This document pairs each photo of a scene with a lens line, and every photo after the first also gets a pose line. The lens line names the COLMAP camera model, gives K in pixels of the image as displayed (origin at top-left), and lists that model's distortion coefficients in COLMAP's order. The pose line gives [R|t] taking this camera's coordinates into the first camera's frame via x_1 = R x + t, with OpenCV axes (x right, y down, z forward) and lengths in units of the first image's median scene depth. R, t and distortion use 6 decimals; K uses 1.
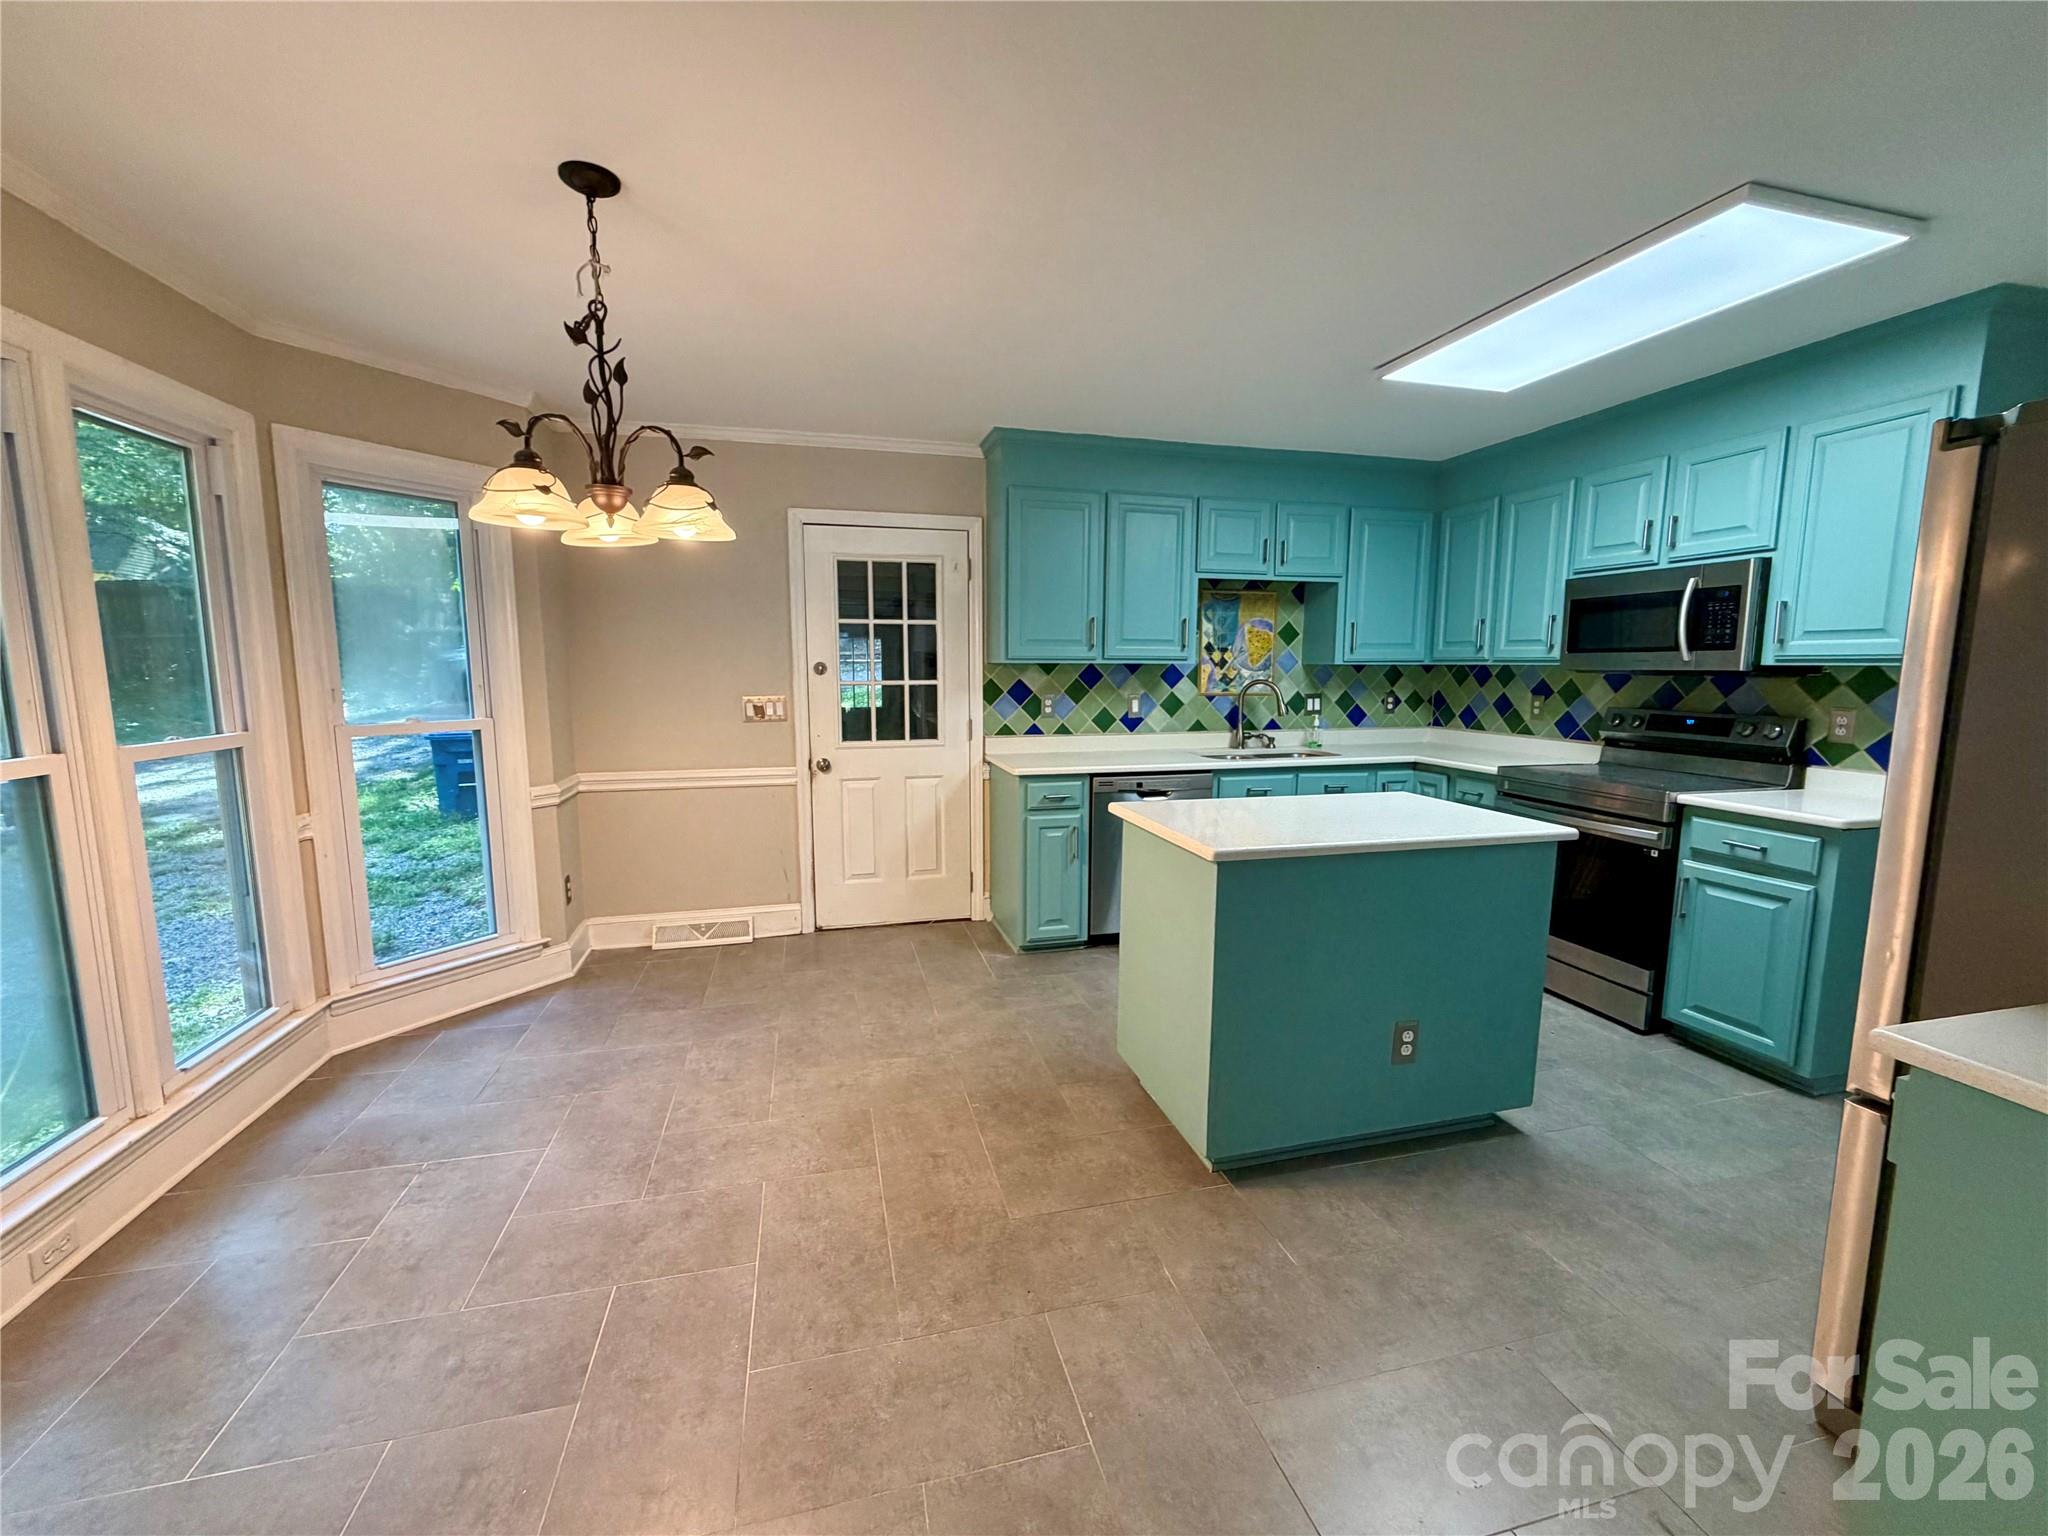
lens RADIAL K [[825.6, 0, 1015.4], [0, 825.6, 767.3], [0, 0, 1]] dist [-0.002140, 0.001052]
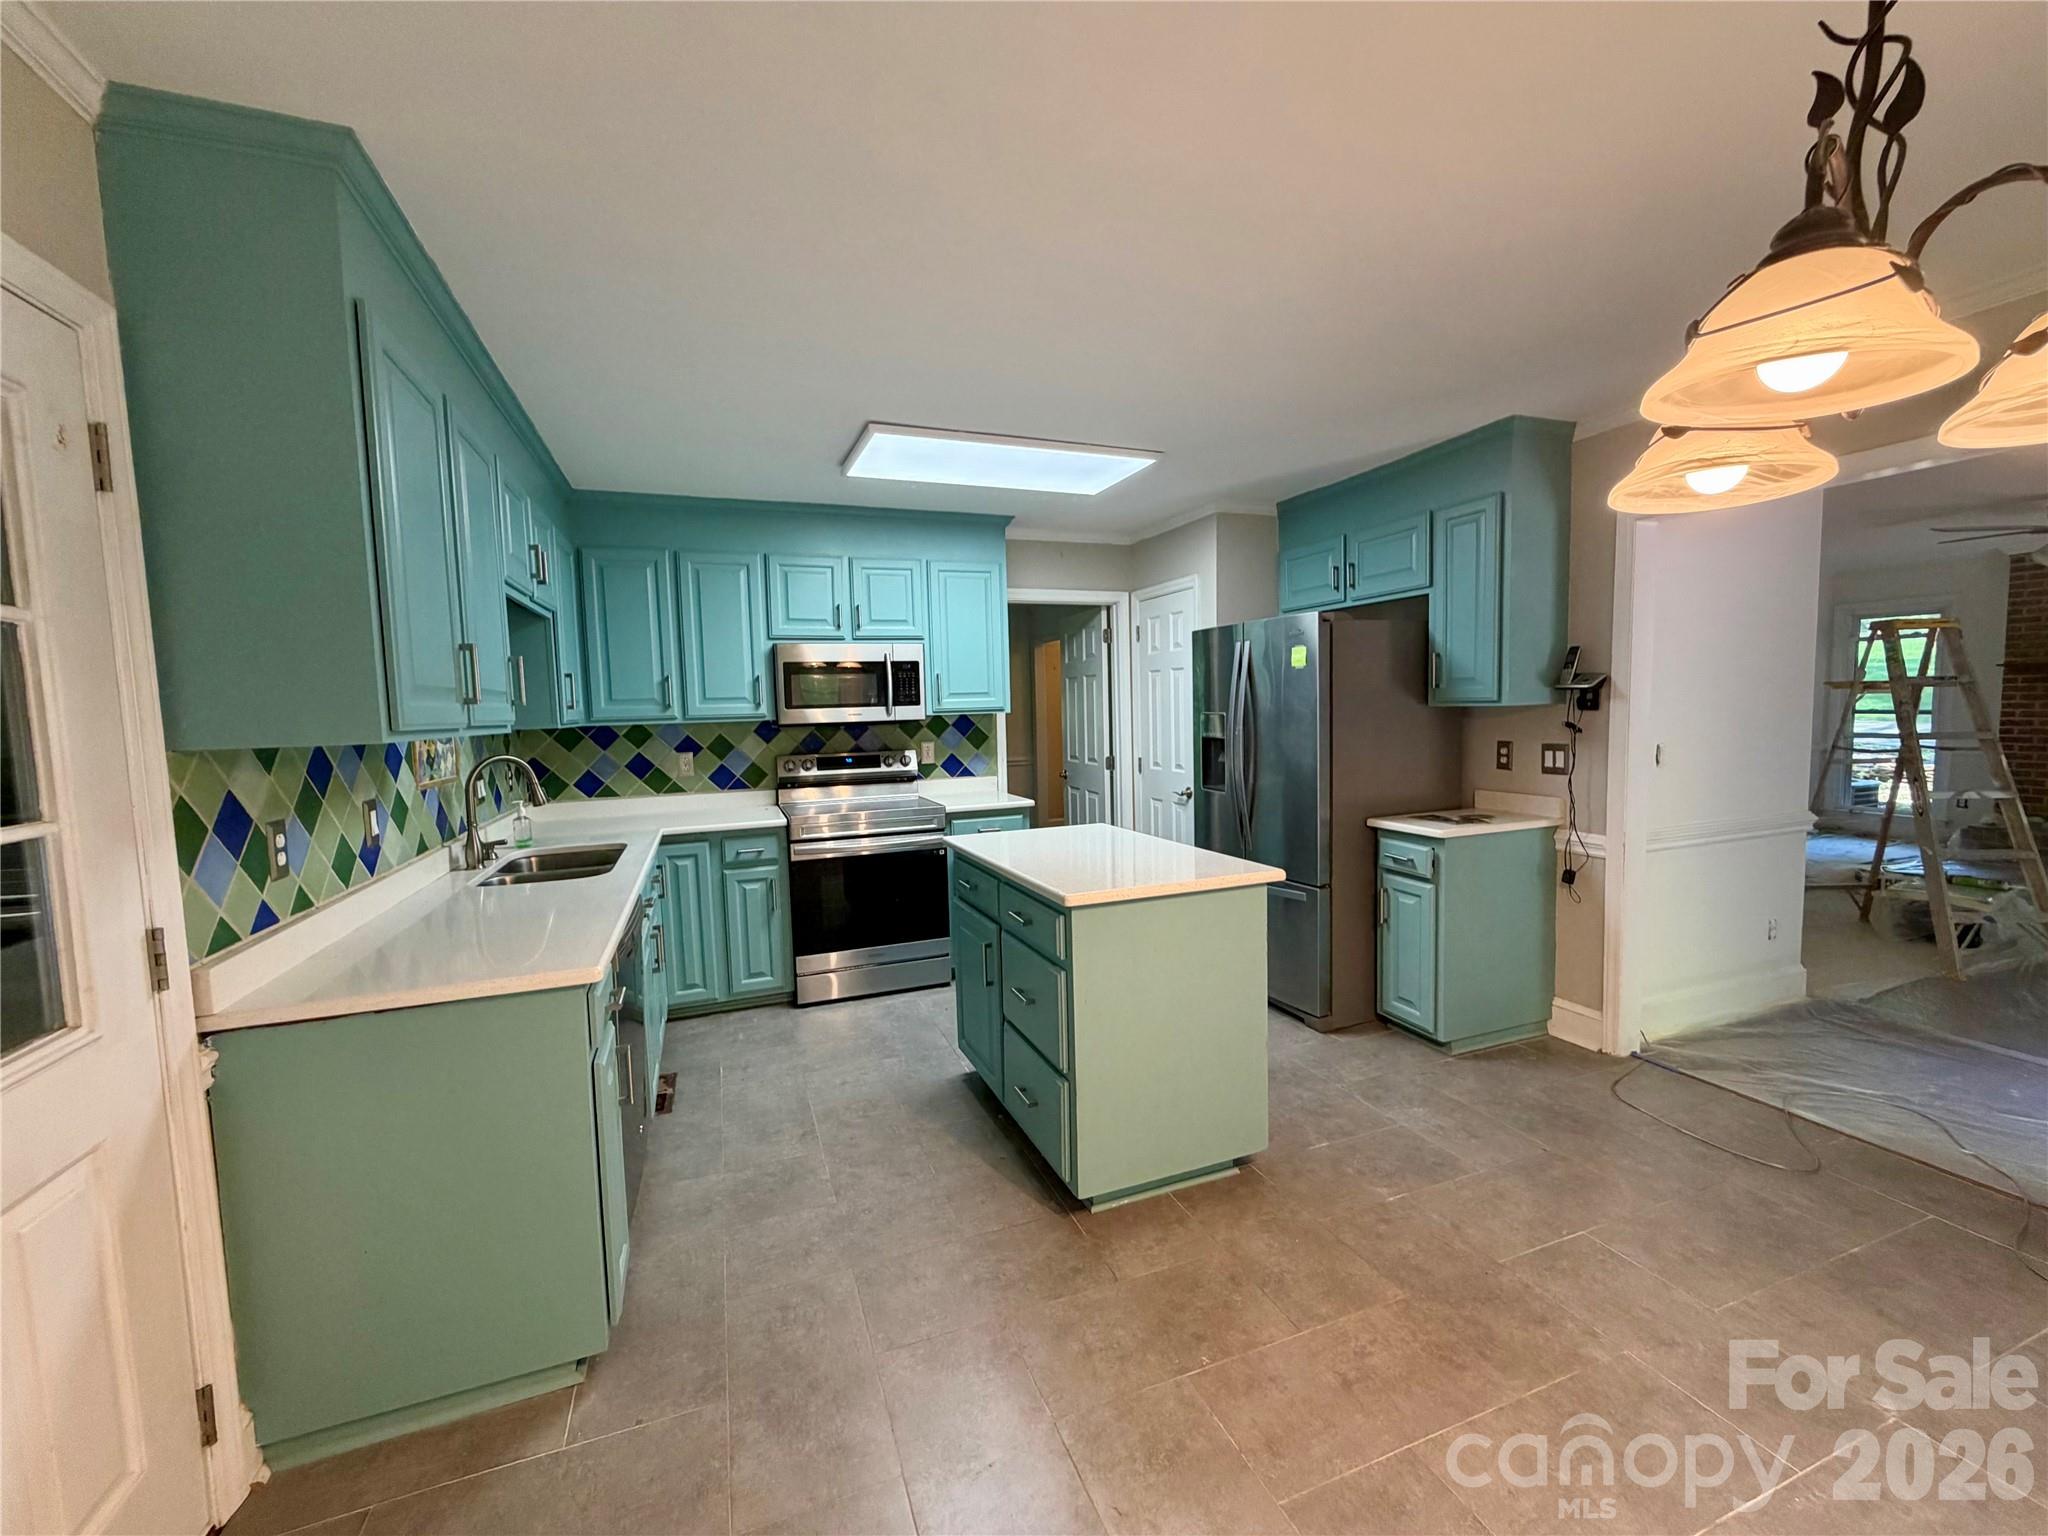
lens RADIAL K [[825.6, 0, 1012.5], [0, 825.6, 766.3], [0, 0, 1]] dist [-0.002140, 0.001052]
pose [[-0.119481, -0.072529, 0.990184, -0.467725], [0.151794, 0.984268, 0.090412, -0.112947], [-0.981164, 0.161107, -0.106592, 0.801369]]
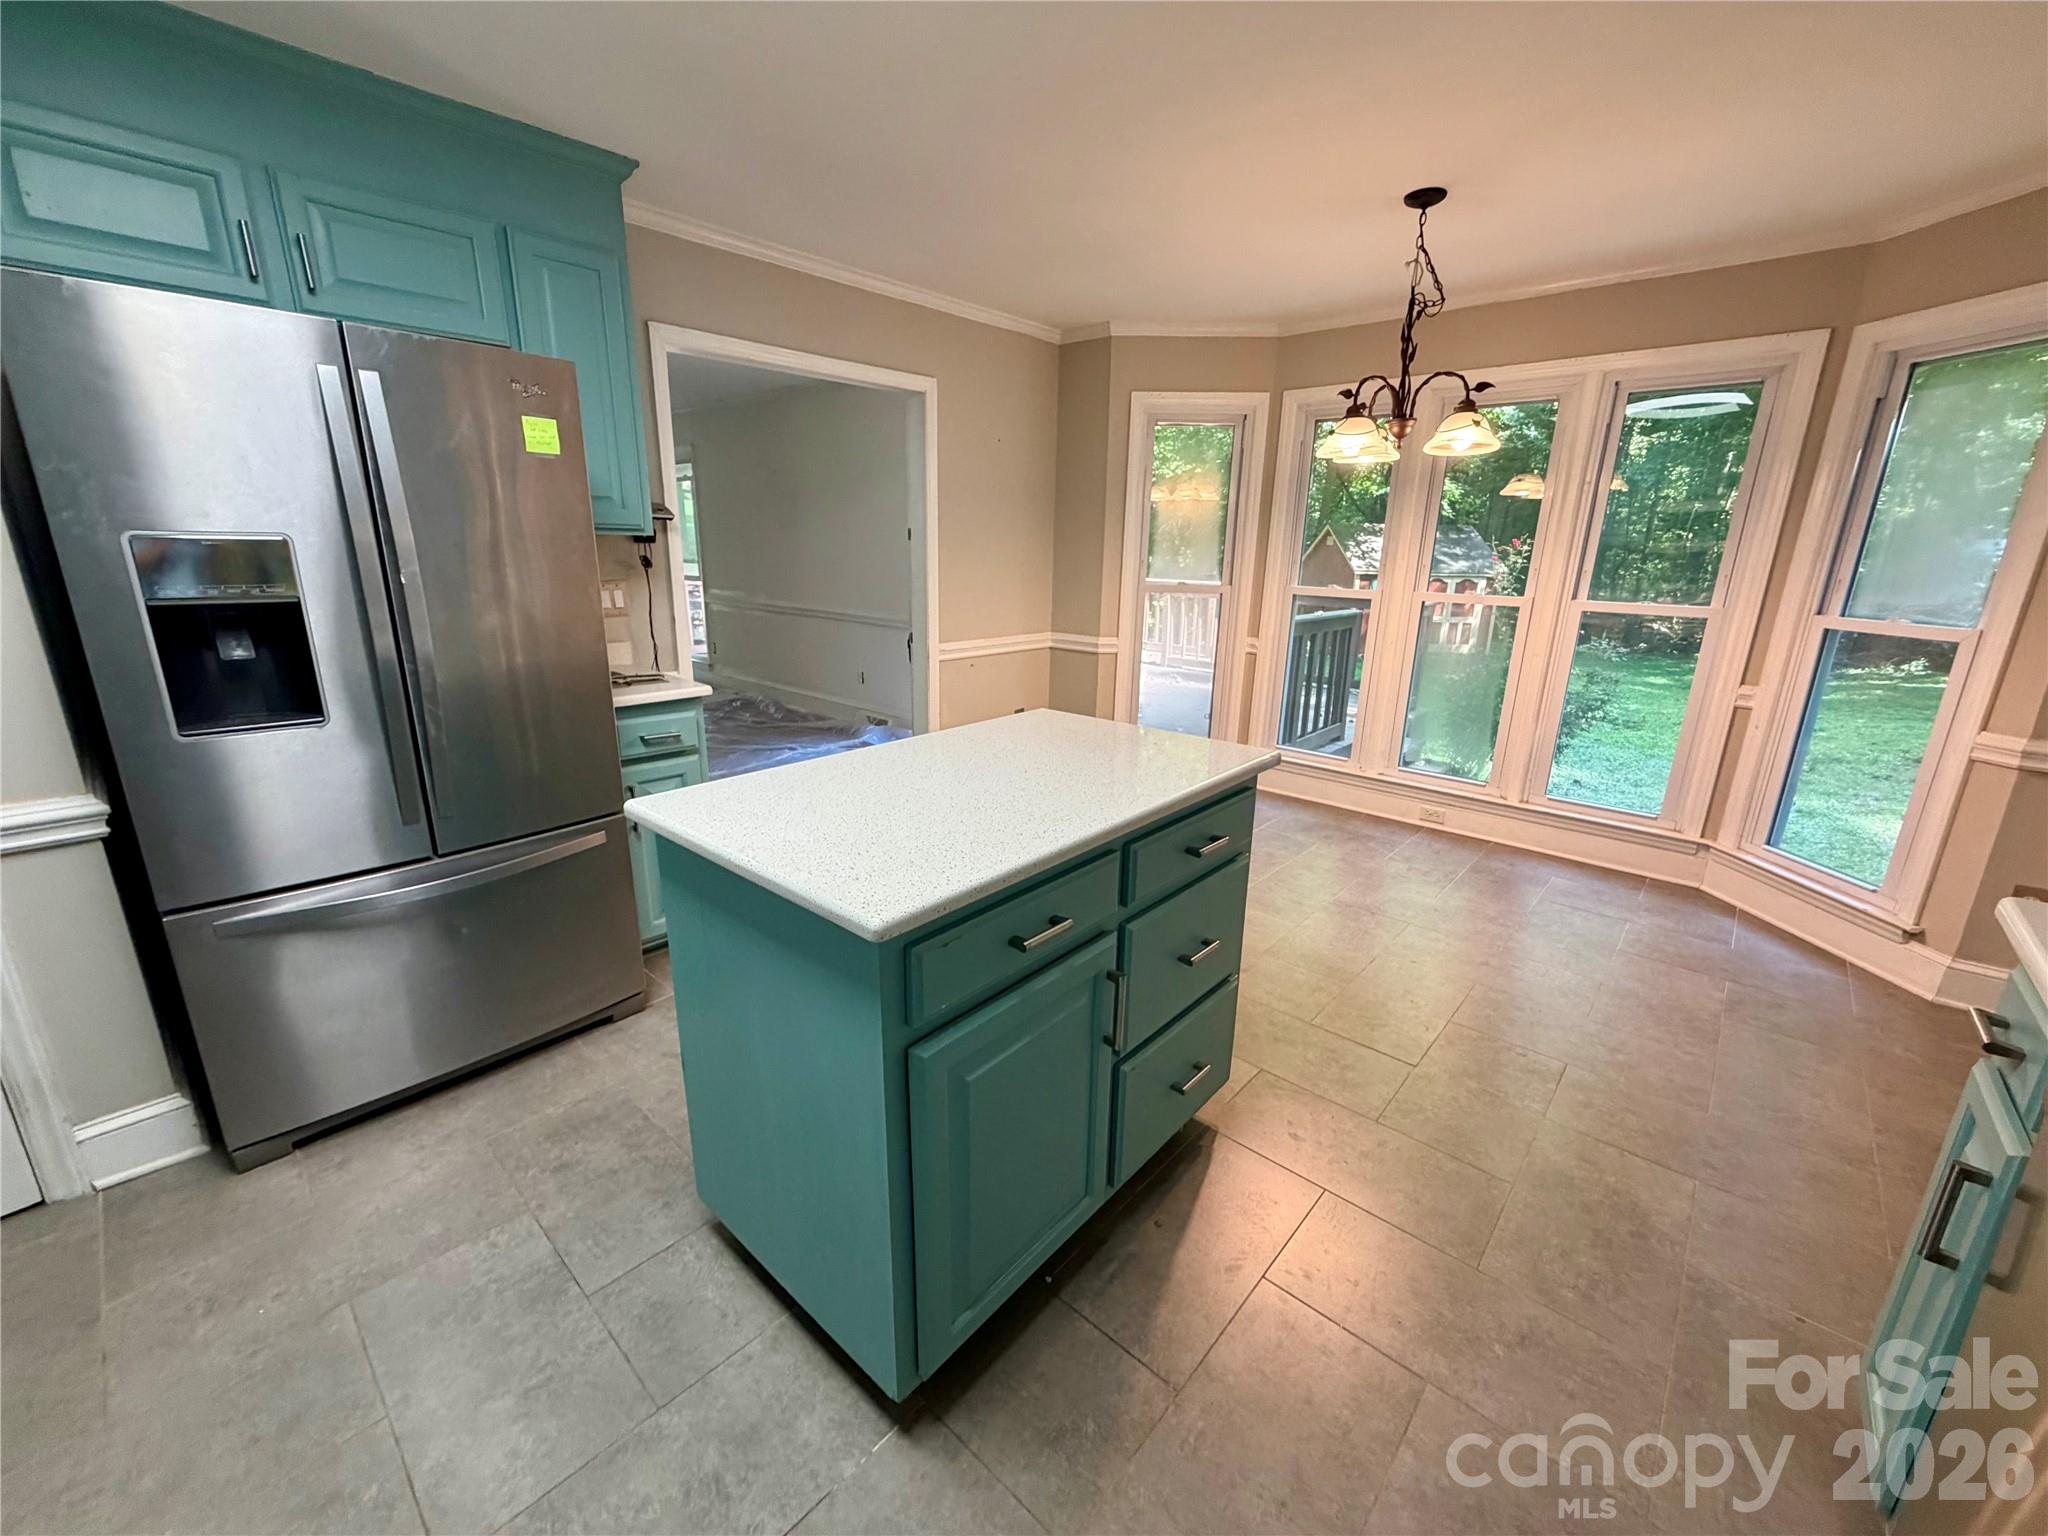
lens RADIAL K [[825.6, 0, 1022.6], [0, 825.6, 768.2], [0, 0, 1]] dist [-0.002140, 0.001052]
pose [[-0.822089, 0.142455, -0.551249, 0.473746], [-0.090620, 0.923114, 0.373696, -0.129395], [0.562101, 0.357166, -0.745973, 0.997670]]
